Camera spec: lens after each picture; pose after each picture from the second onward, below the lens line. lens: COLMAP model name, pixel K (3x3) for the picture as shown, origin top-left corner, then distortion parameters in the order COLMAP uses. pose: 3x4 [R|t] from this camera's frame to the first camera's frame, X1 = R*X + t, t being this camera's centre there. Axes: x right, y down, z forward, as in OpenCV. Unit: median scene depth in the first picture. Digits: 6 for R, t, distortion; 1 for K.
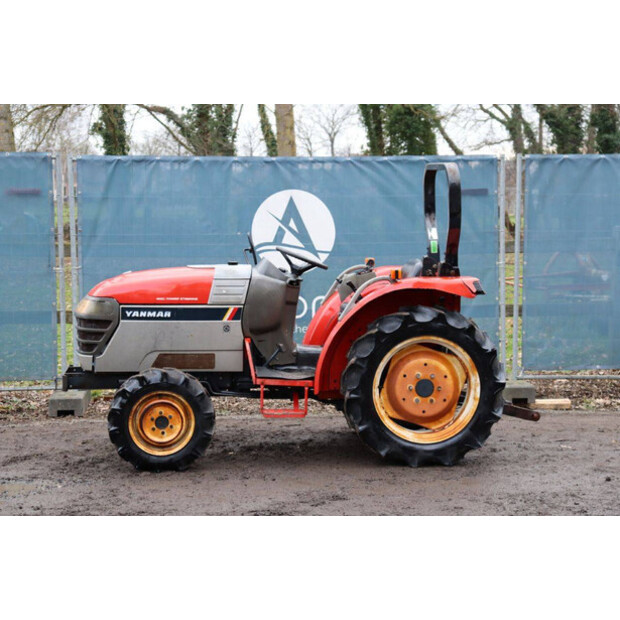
lens RADIAL K [[1247.2, 0, 306.4], [0, 1247.2, 311.9], [0, 0, 1]] dist [0.323527, 0.000000]
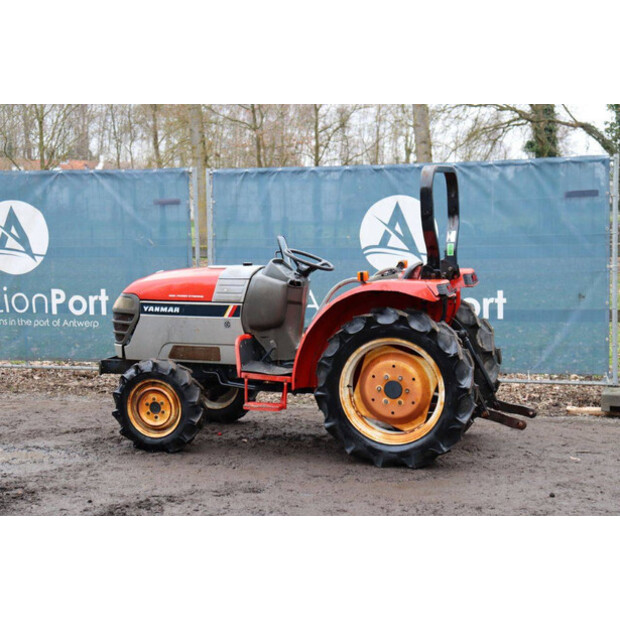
lens RADIAL K [[1086.0, 0, 305.5], [0, 1086.0, 308.7], [0, 0, 1]] dist [0.193234, 0.000000]
pose [[0.915356, 0.024582, -0.401894, 0.378375], [-0.023979, 0.999691, 0.006532, -0.008237], [0.401931, 0.003658, 0.915663, 0.168349]]
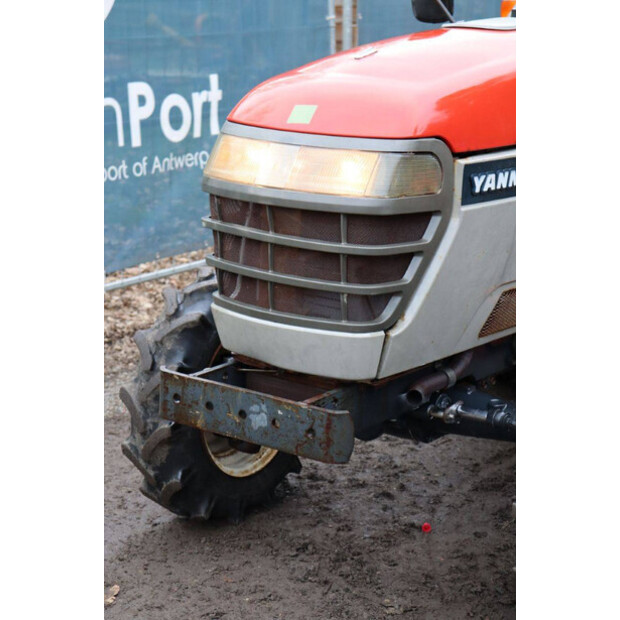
lens RADIAL K [[1452.4, 0, 309.8], [0, 1452.4, 310.9], [0, 0, 1]] dist [0.449496, 0.000000]
pose [[0.655575, -0.163662, 0.737181, -0.448707], [0.051871, 0.983685, 0.172260, -0.033088], [-0.753346, -0.074691, 0.653369, 0.786531]]
